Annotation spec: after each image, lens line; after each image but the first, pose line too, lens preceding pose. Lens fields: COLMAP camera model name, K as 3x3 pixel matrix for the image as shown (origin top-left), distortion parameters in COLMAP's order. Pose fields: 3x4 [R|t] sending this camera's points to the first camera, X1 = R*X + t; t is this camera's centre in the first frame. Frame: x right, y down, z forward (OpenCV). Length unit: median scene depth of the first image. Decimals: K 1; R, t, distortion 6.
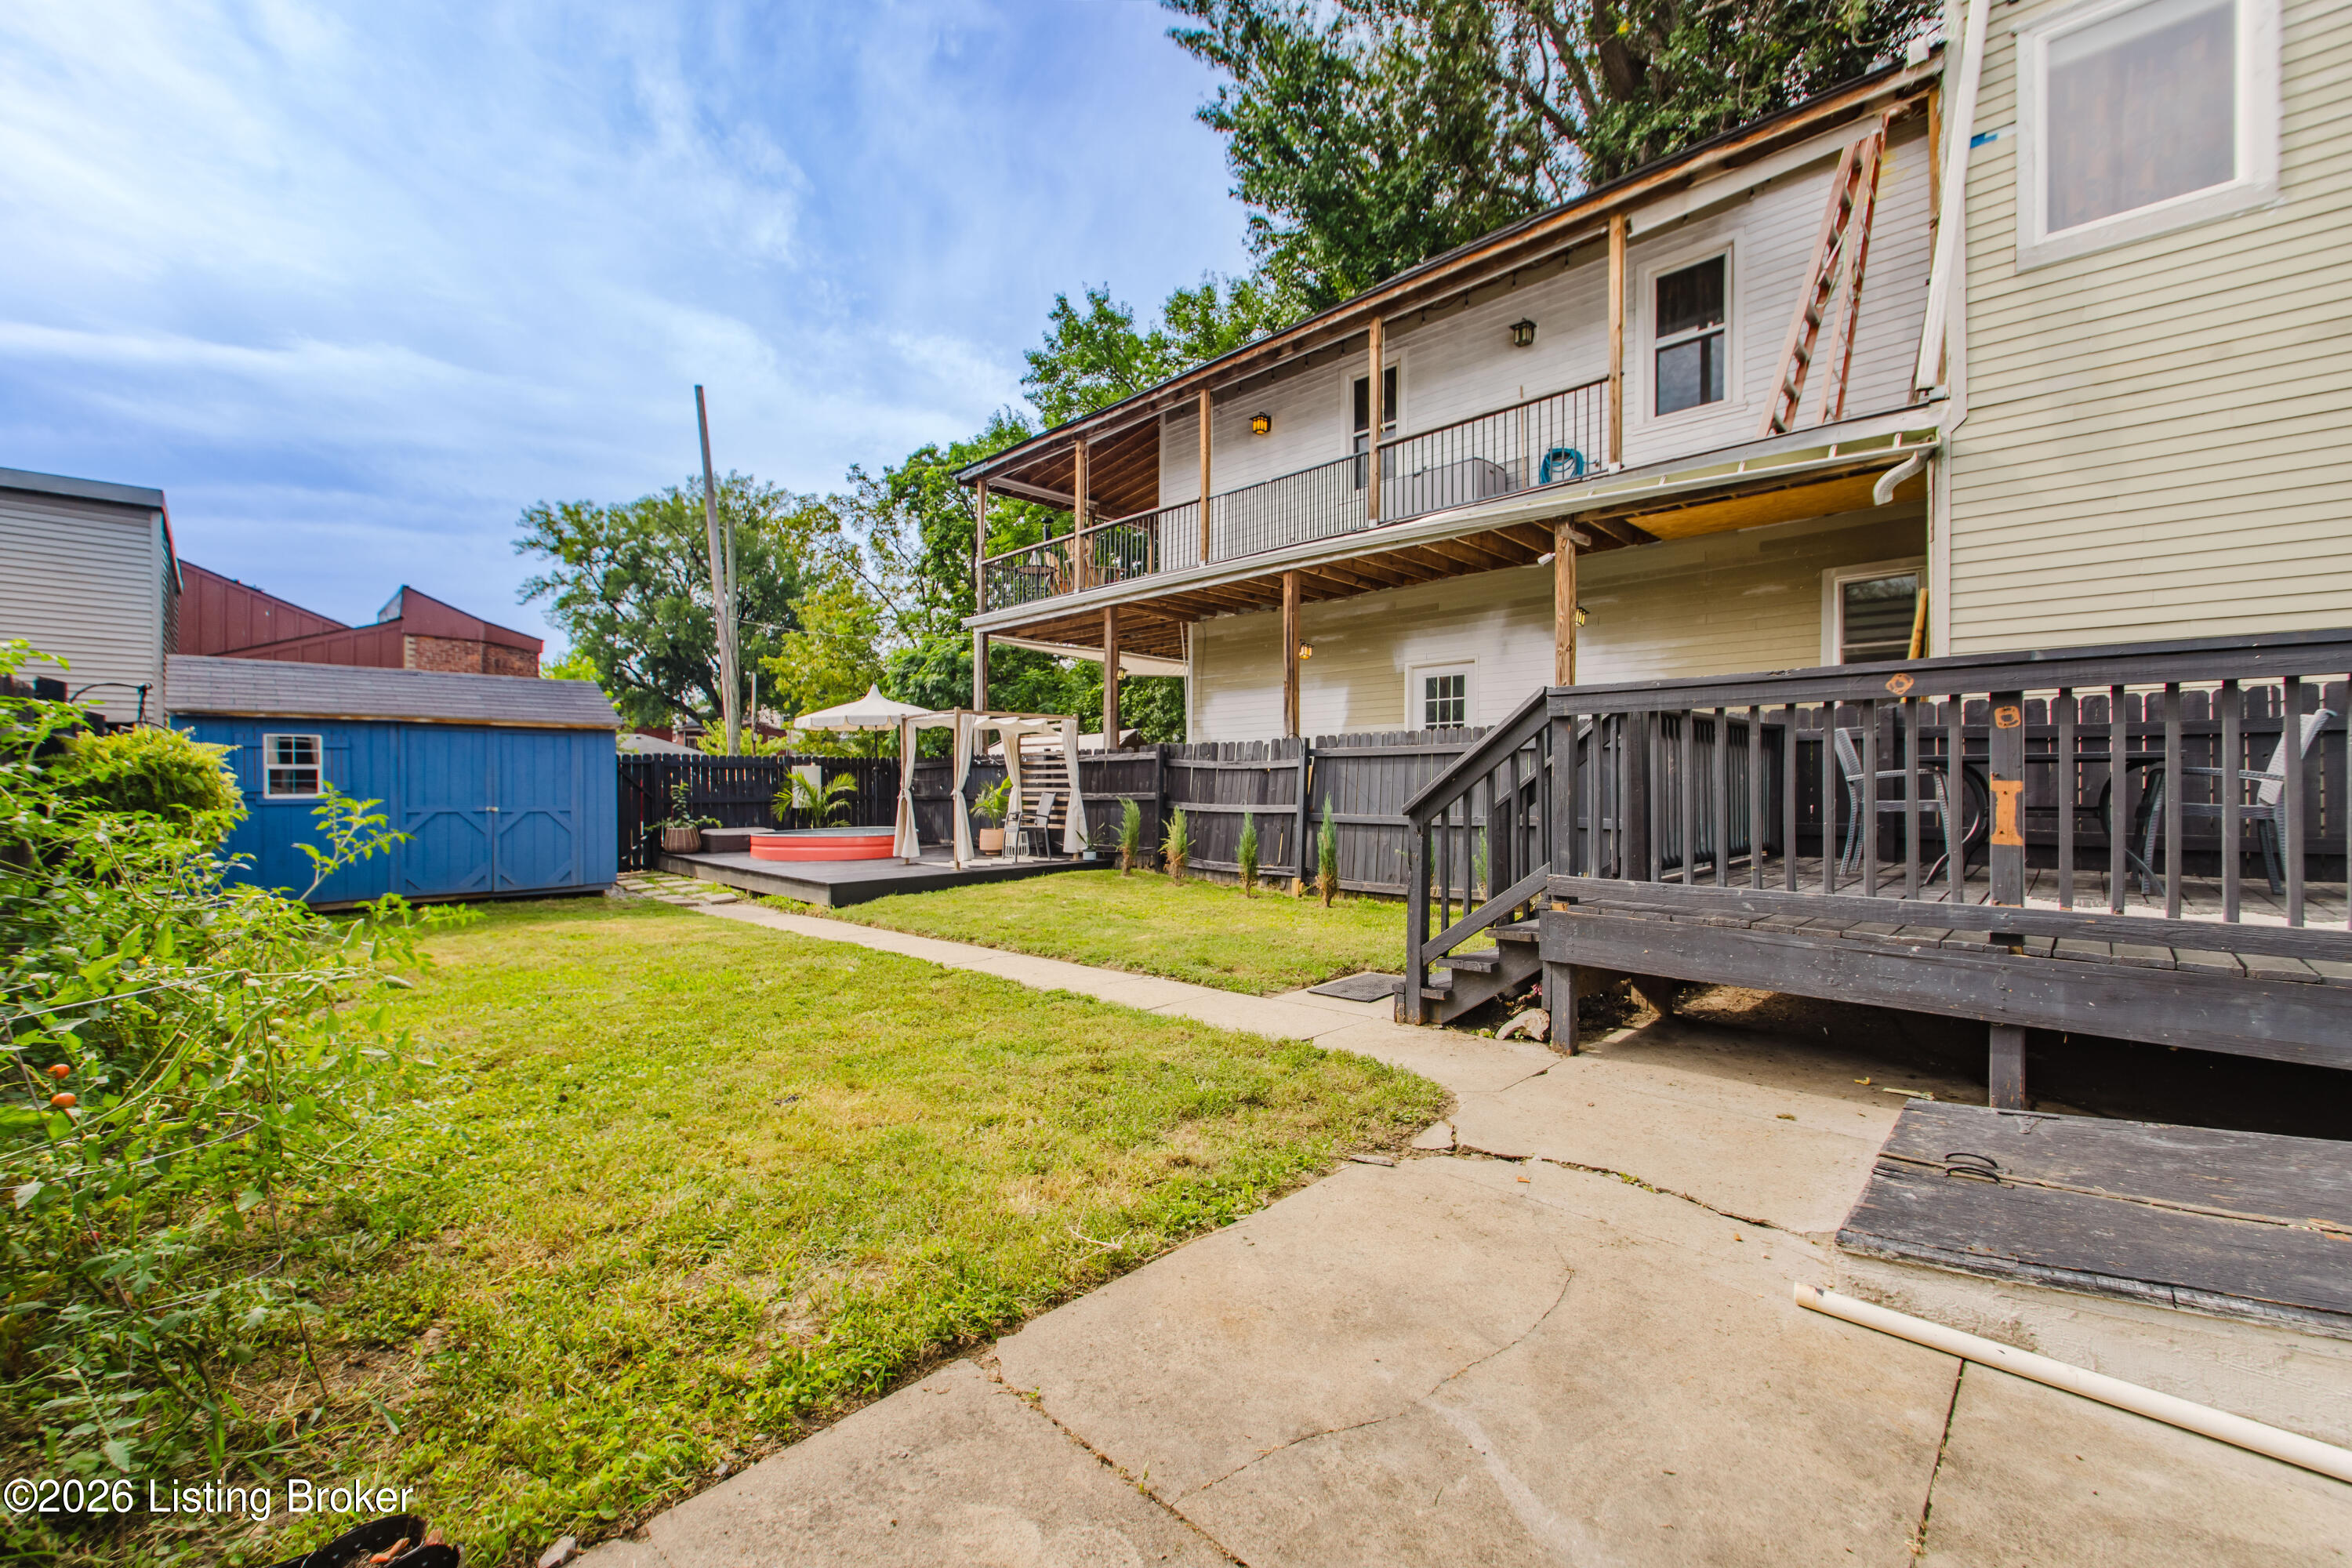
lens RADIAL K [[948.0, 0, 1171.8], [0, 948.0, 781.9], [0, 0, 1]] dist [0.002192, -0.002555]
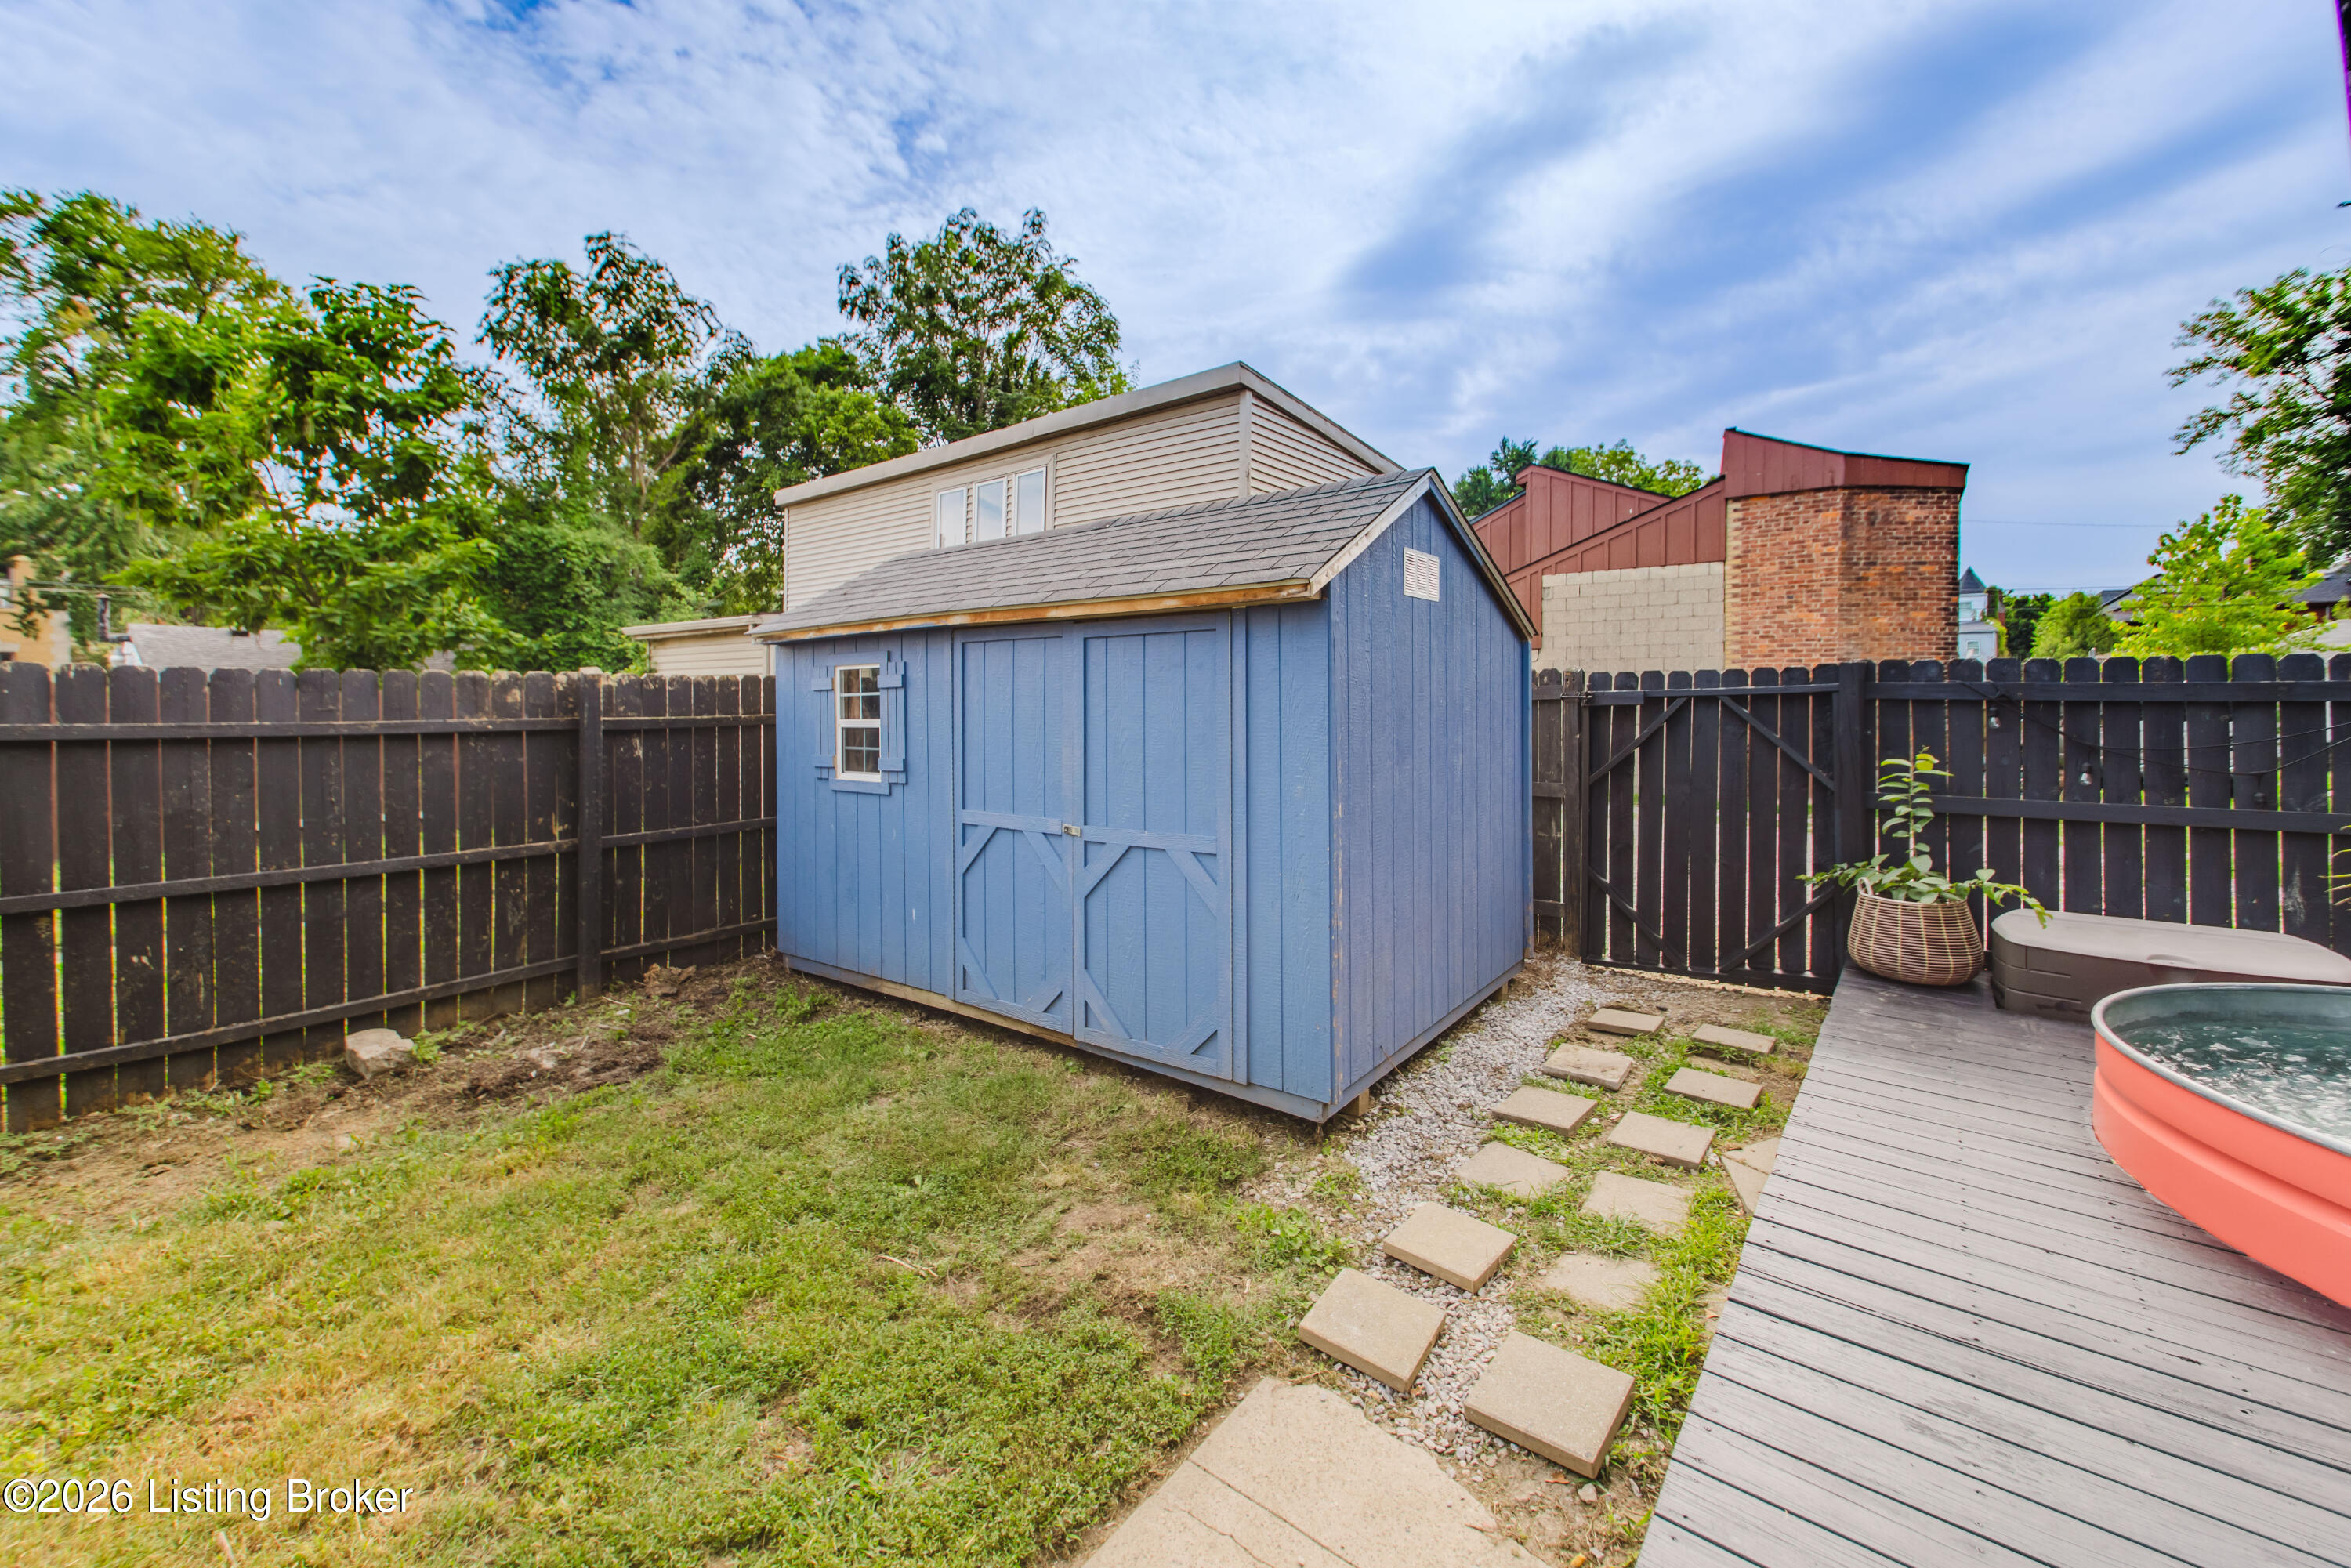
lens RADIAL K [[954.2, 0, 1152.1], [0, 954.2, 714.7], [0, 0, 1]] dist [0.002075, -0.003128]
pose [[0.107765, 0.013212, -0.994089, -0.258608], [0.006595, 0.999880, 0.014004, -0.019662], [0.994154, -0.008065, 0.107665, 0.799730]]
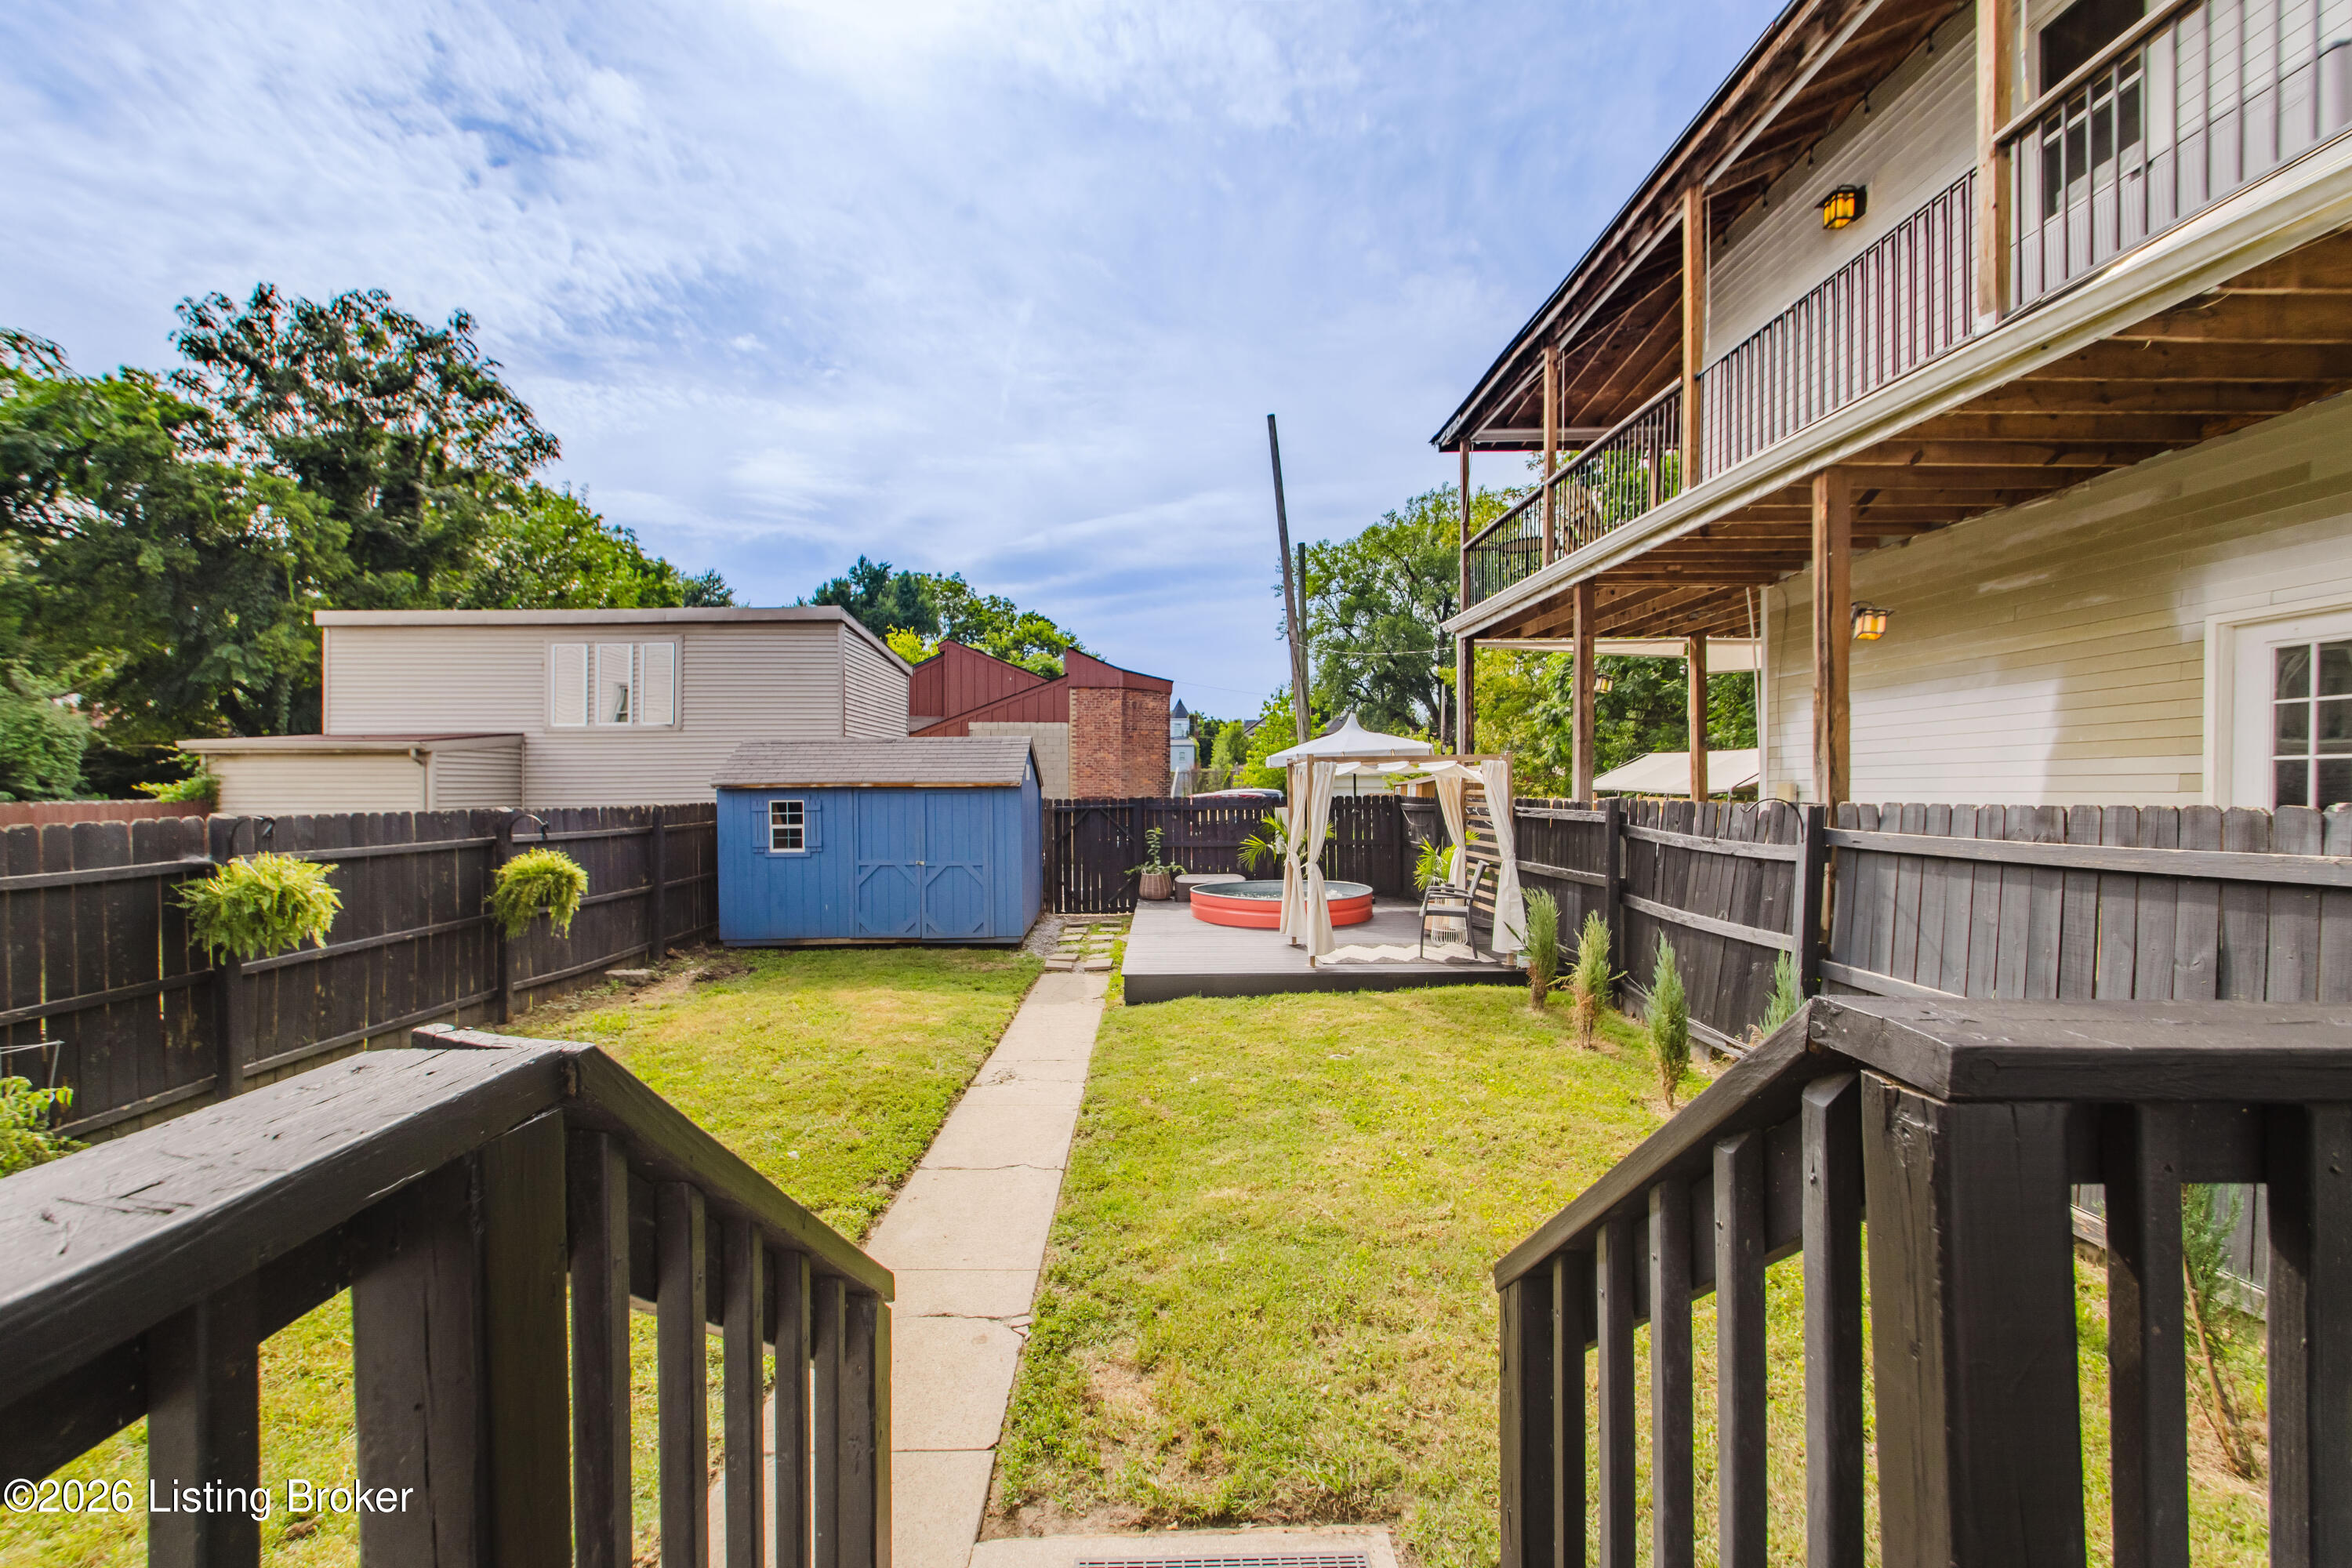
lens RADIAL K [[954.6, 0, 1156.6], [0, 954.6, 791.3], [0, 0, 1]] dist [0.002075, -0.003128]
pose [[0.709810, 0.000753, -0.704393, 0.202674], [0.005550, 0.999962, 0.006662, -0.048300], [0.704371, -0.008638, 0.709779, 0.332120]]
